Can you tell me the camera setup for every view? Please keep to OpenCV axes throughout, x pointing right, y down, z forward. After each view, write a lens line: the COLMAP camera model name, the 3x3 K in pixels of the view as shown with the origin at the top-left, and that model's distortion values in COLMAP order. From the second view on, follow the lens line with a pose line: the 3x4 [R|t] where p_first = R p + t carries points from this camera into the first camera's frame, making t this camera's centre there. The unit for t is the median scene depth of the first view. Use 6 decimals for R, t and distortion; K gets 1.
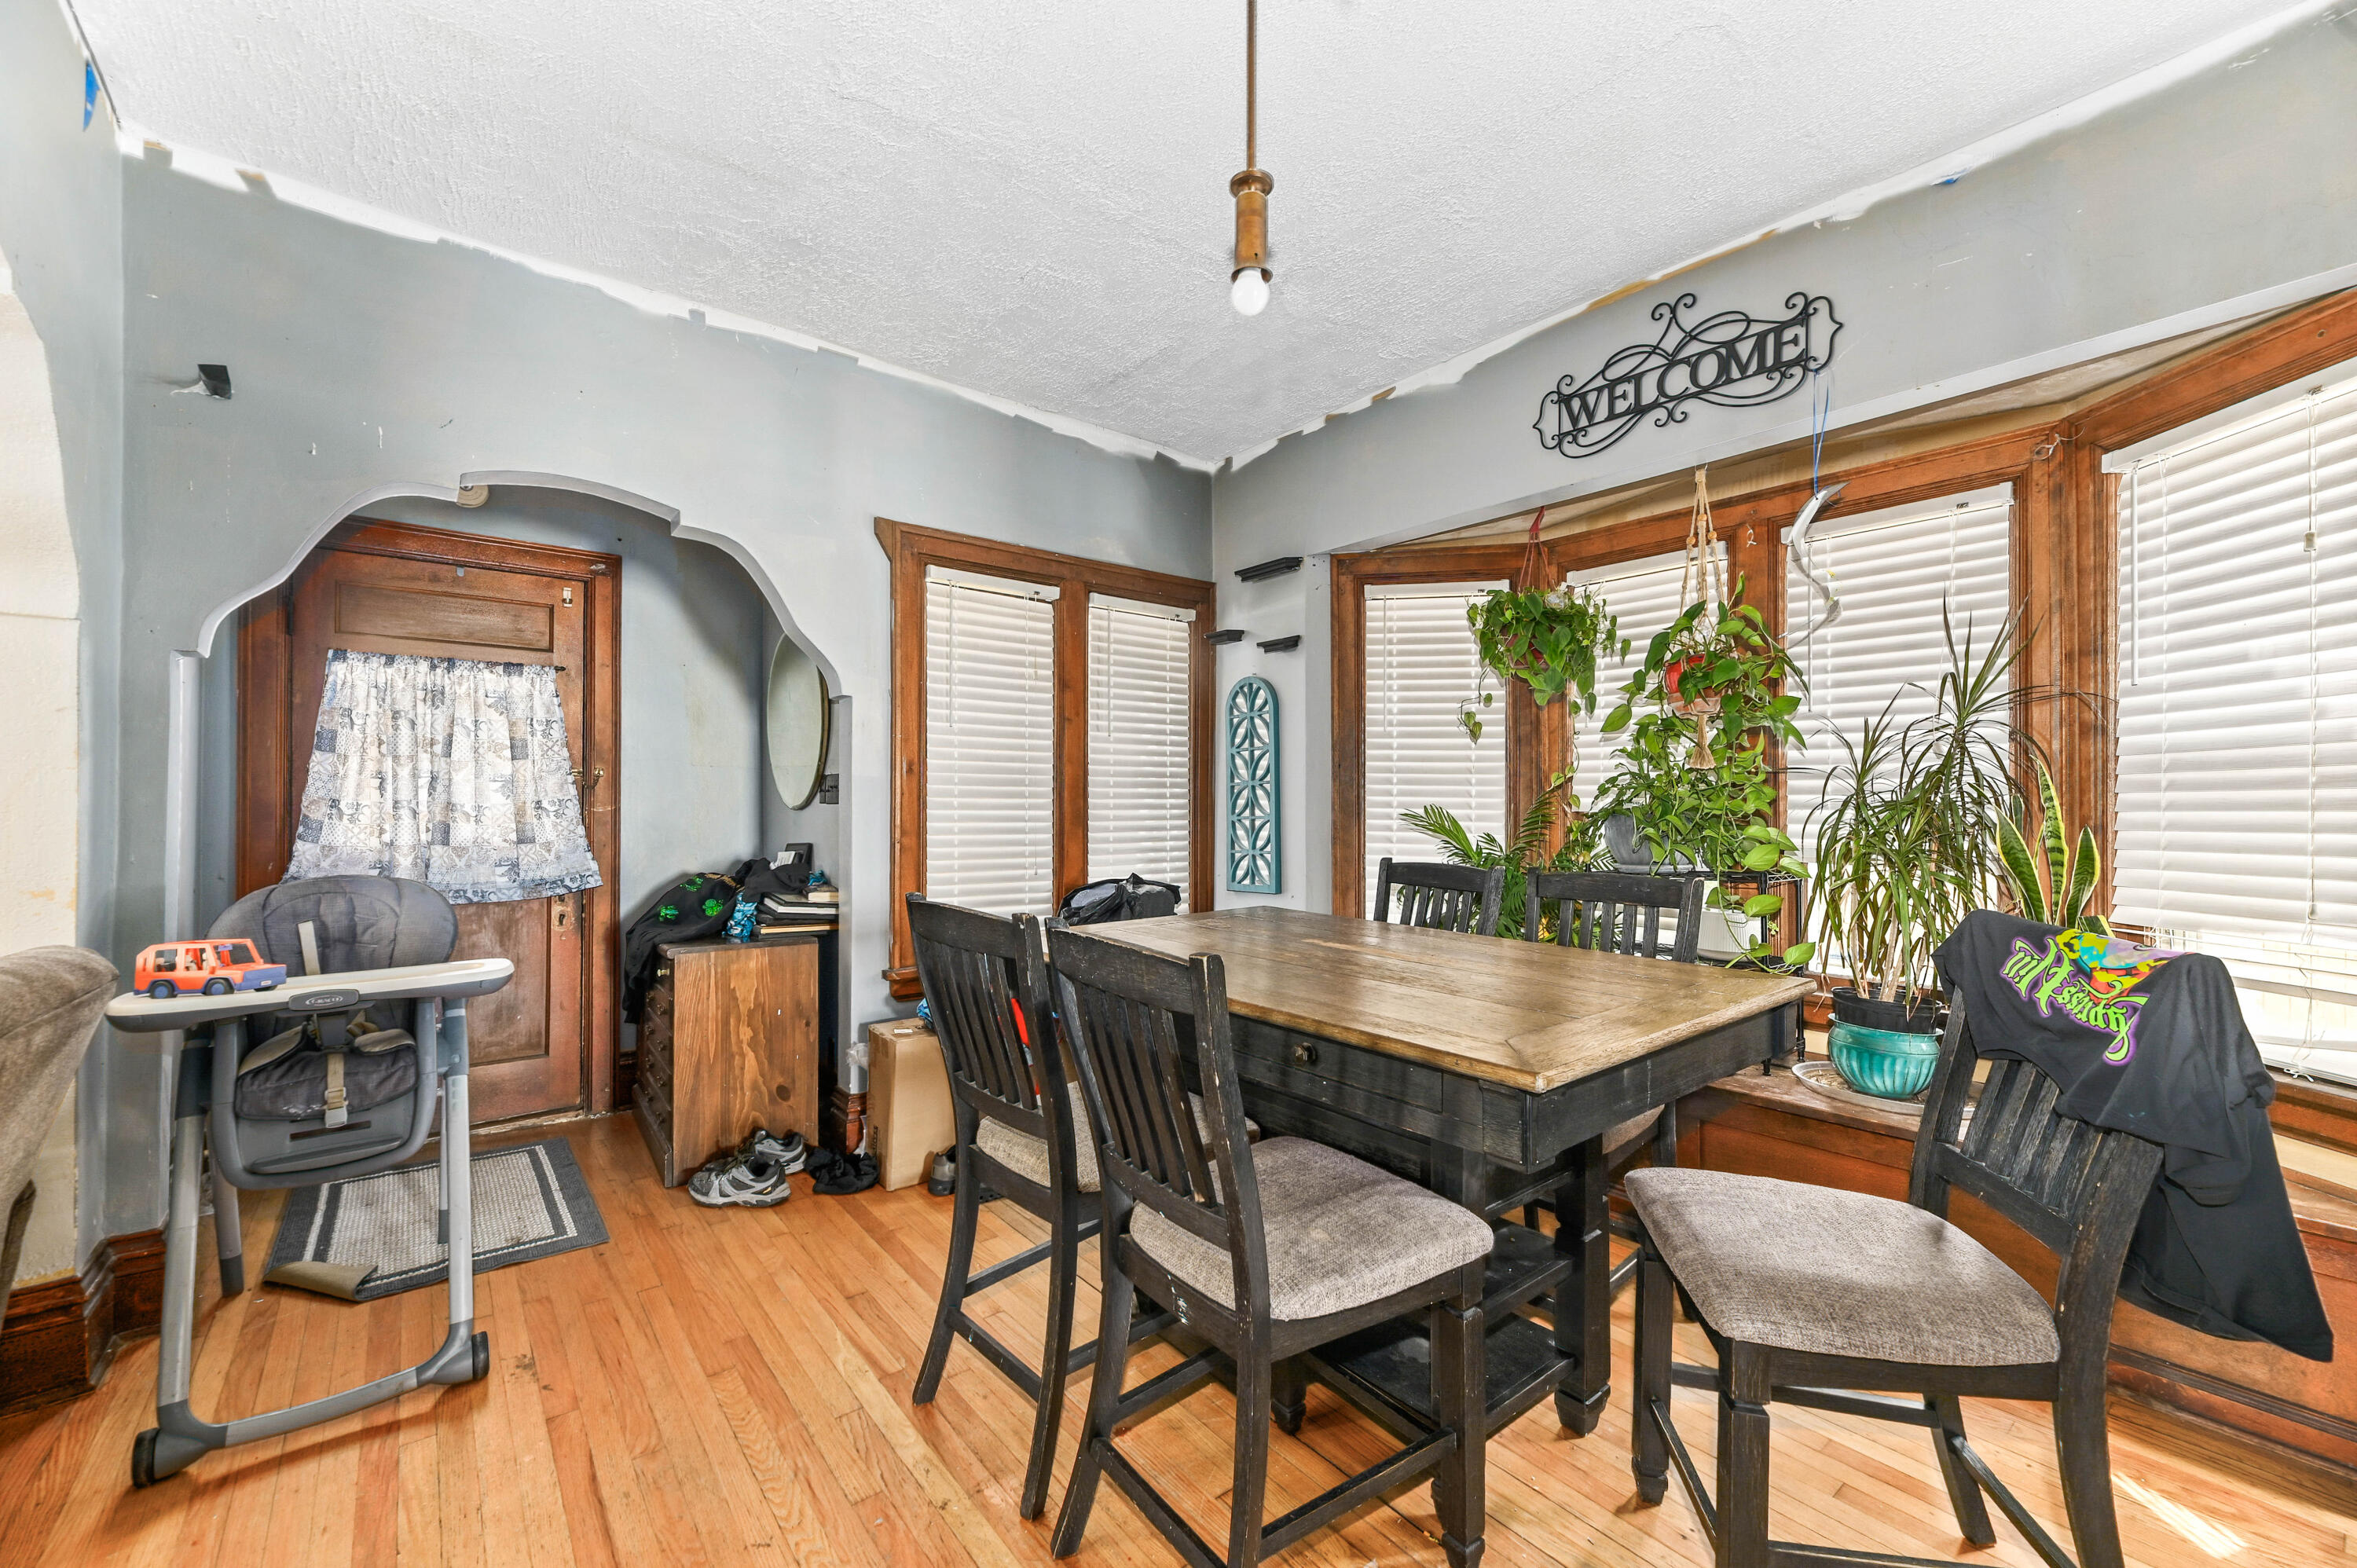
lens RADIAL K [[952.5, 0, 1179.9], [0, 952.5, 790.4], [0, 0, 1]] dist [0.009090, -0.000635]
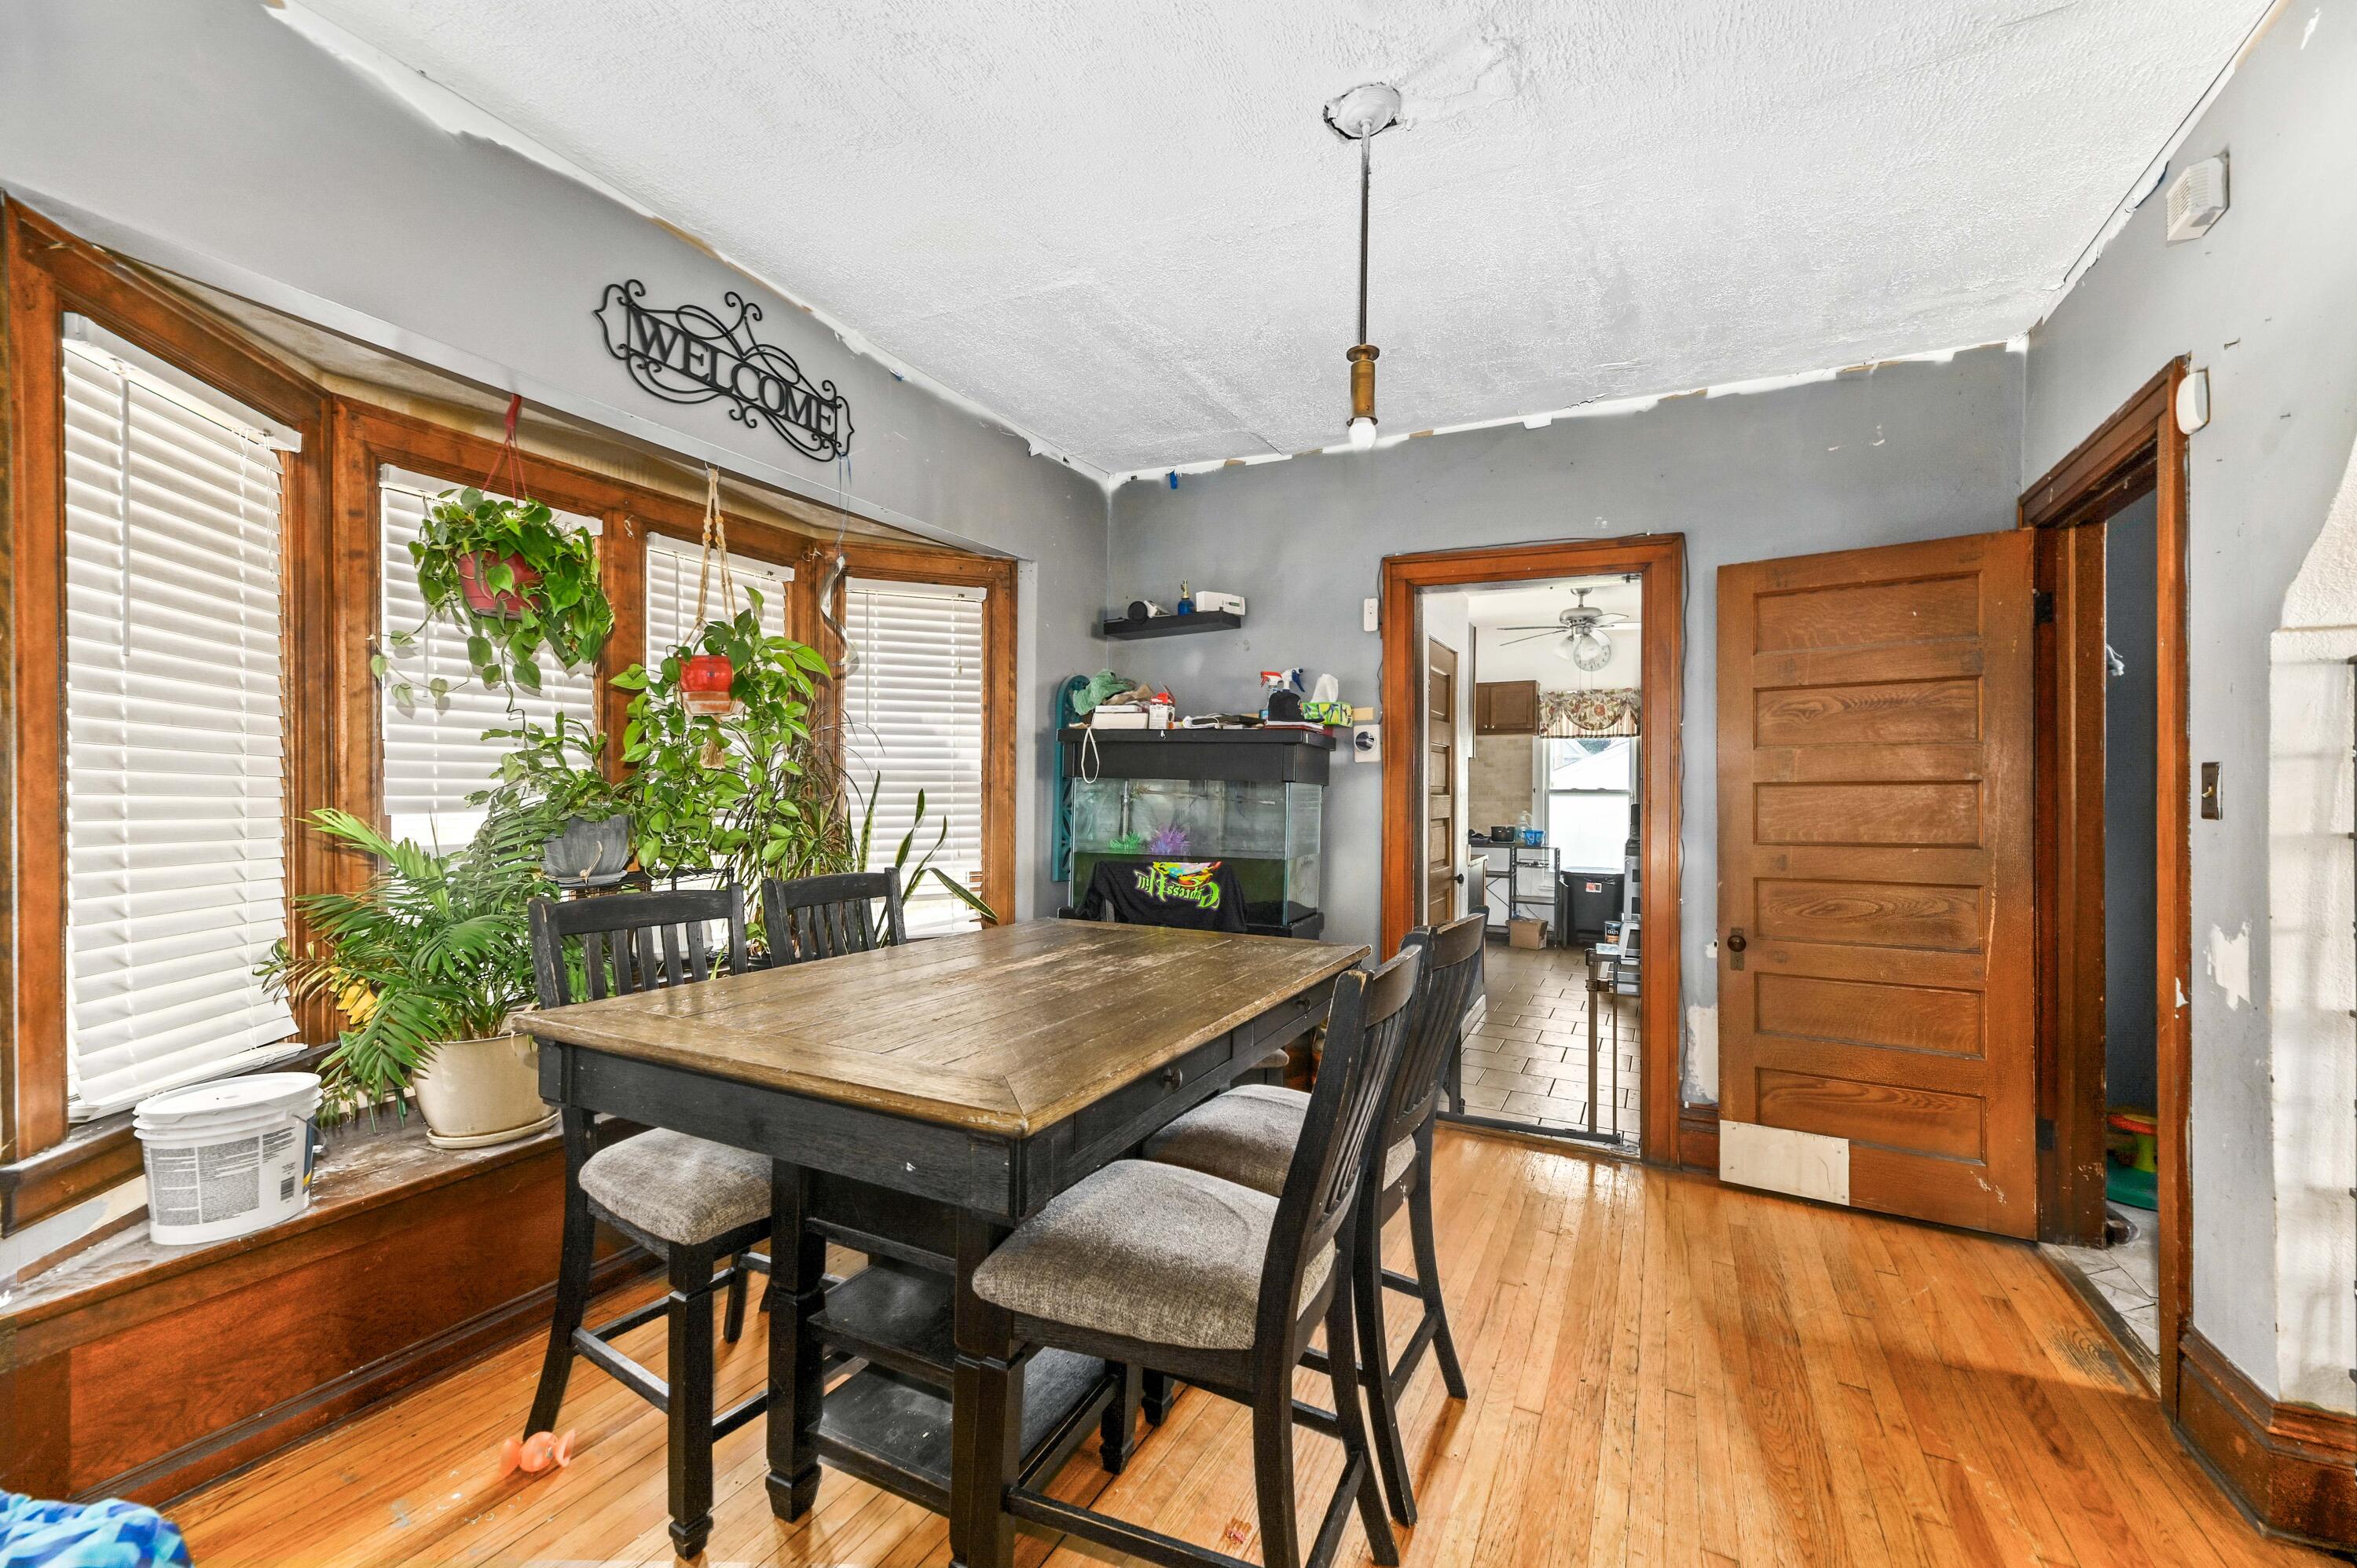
lens RADIAL K [[952.5, 0, 1183.1], [0, 952.5, 792.1], [0, 0, 1]] dist [0.009090, -0.000635]
pose [[-0.419714, -0.005869, 0.907637, -0.580444], [-0.018048, 0.999835, -0.001881, -0.006860], [-0.907477, -0.017170, -0.419751, 0.993988]]
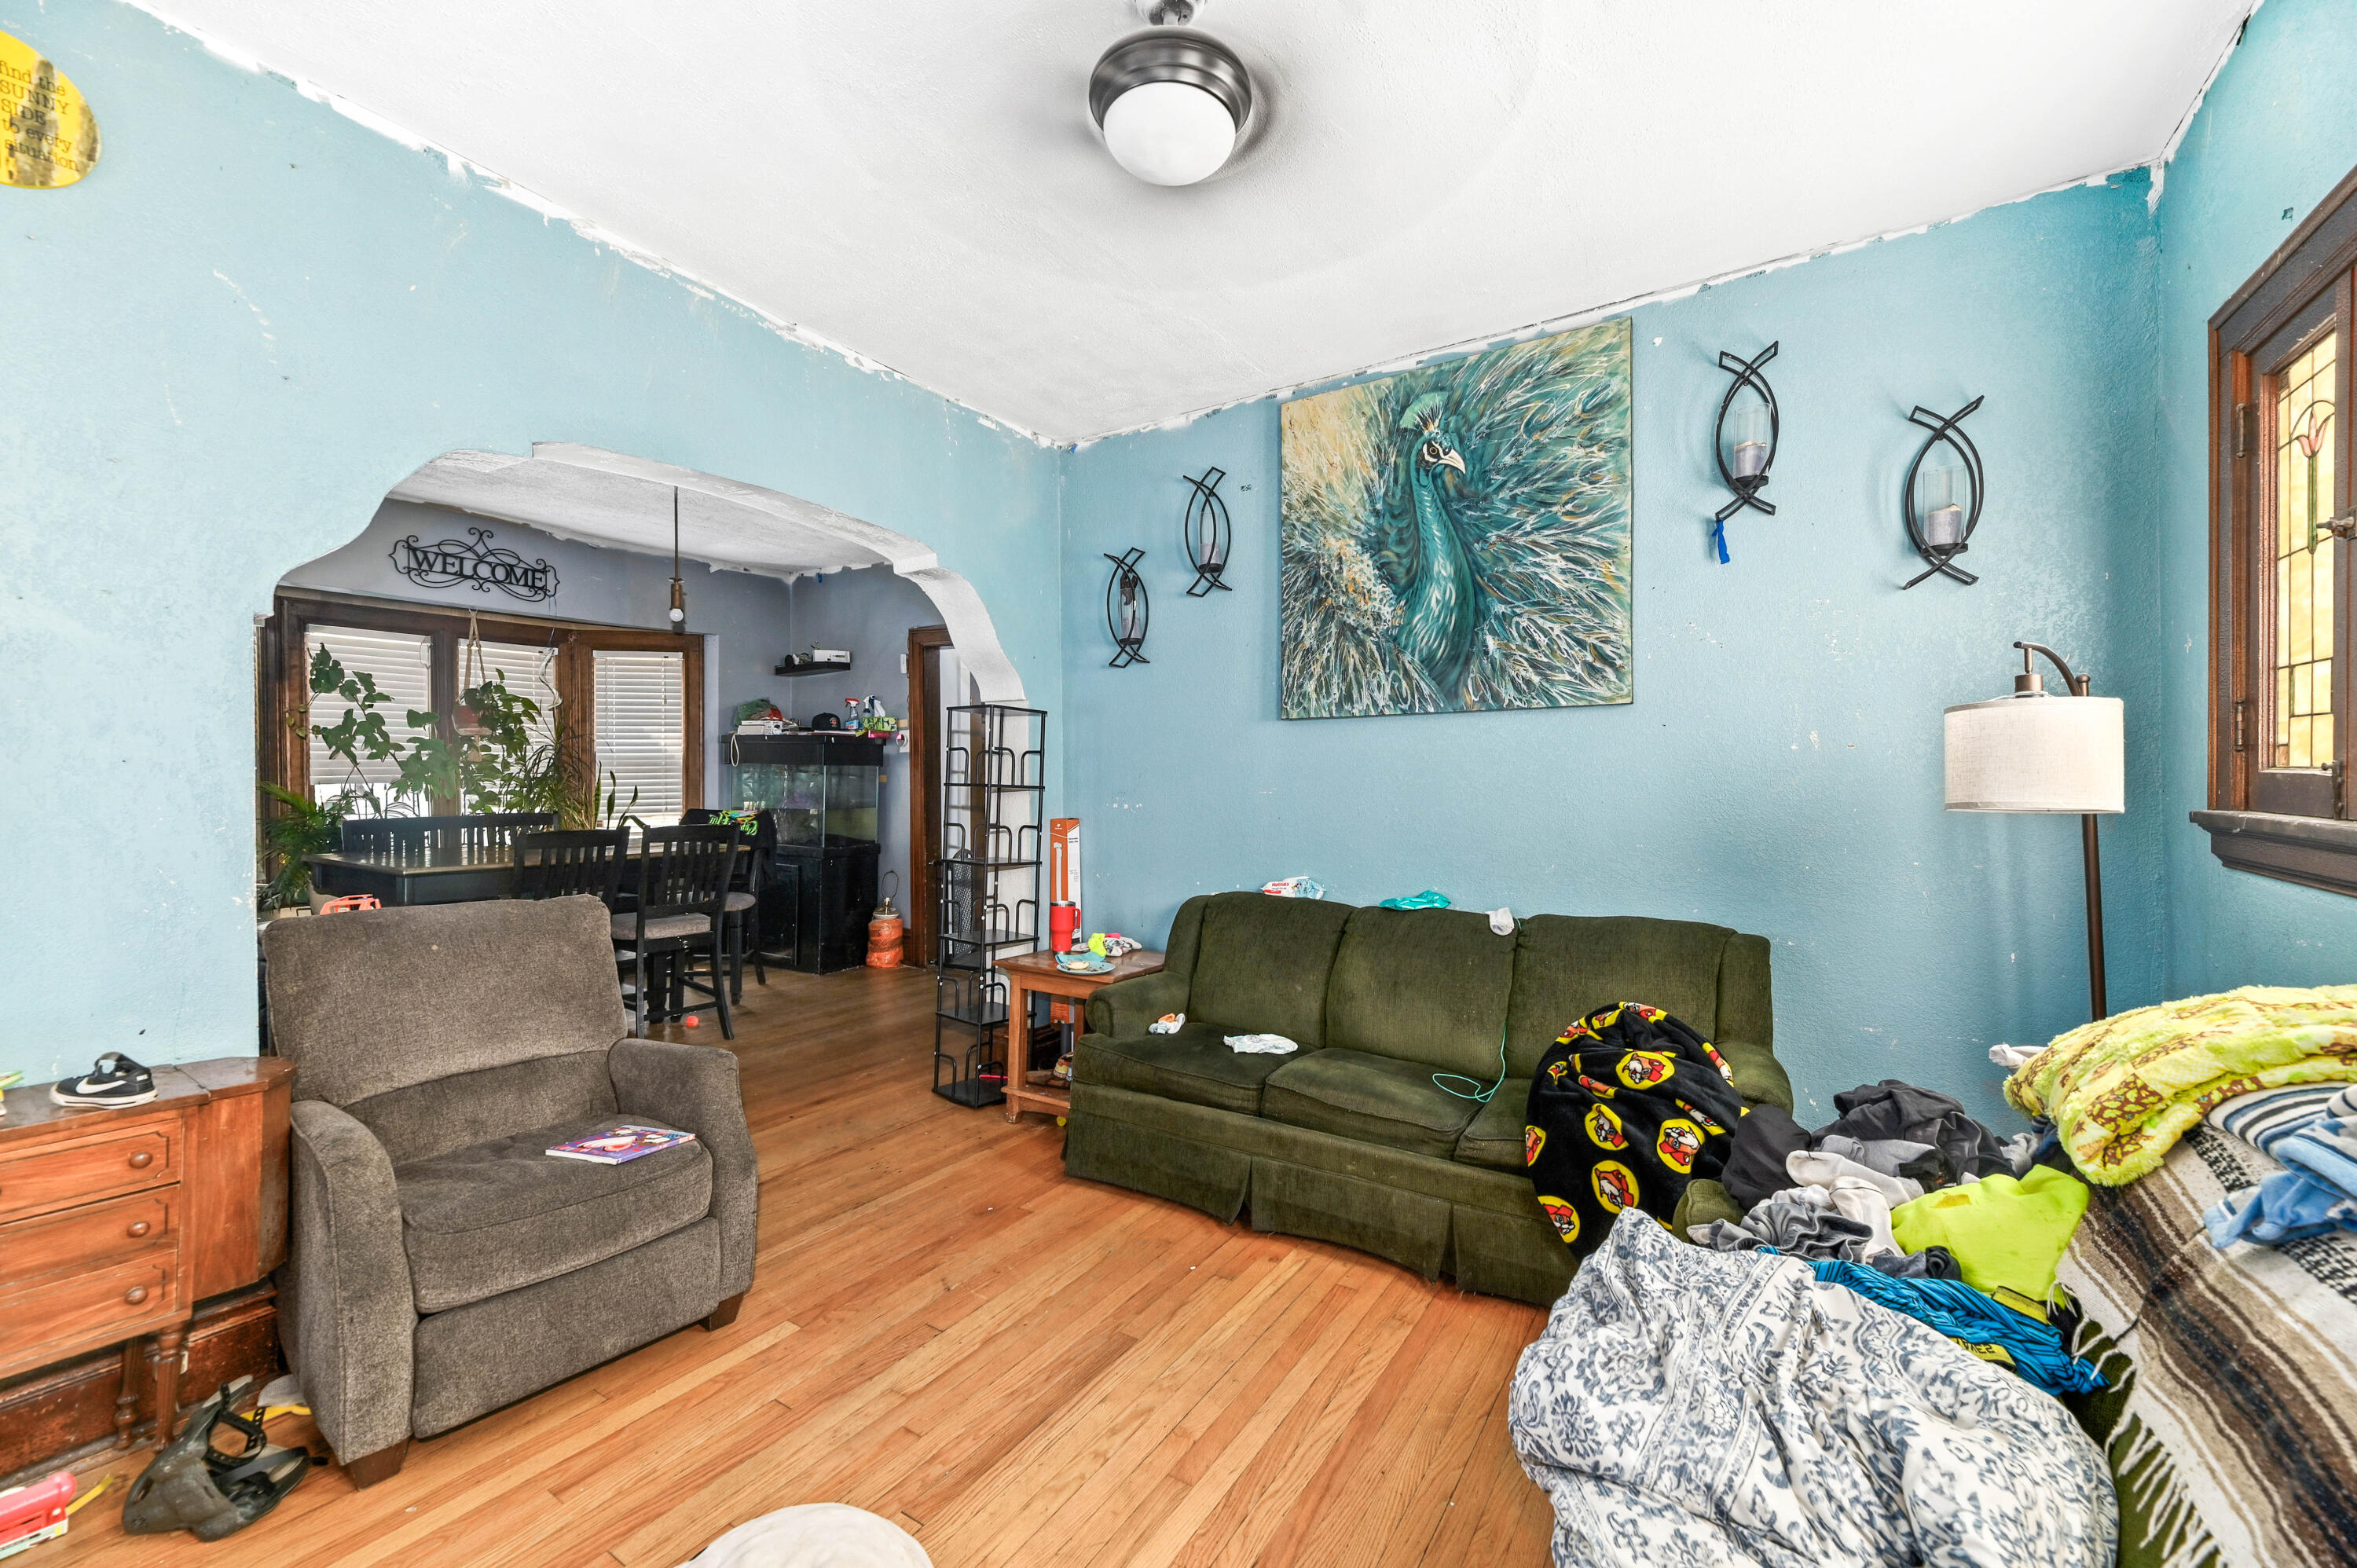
lens RADIAL K [[952.5, 0, 1176.8], [0, 952.5, 774.2], [0, 0, 1]] dist [0.009090, -0.000635]
pose [[-0.324013, -0.009249, 0.946007, -1.864589], [-0.013809, 0.999892, 0.005046, -0.028449], [-0.945952, -0.011429, -0.324106, 0.263547]]
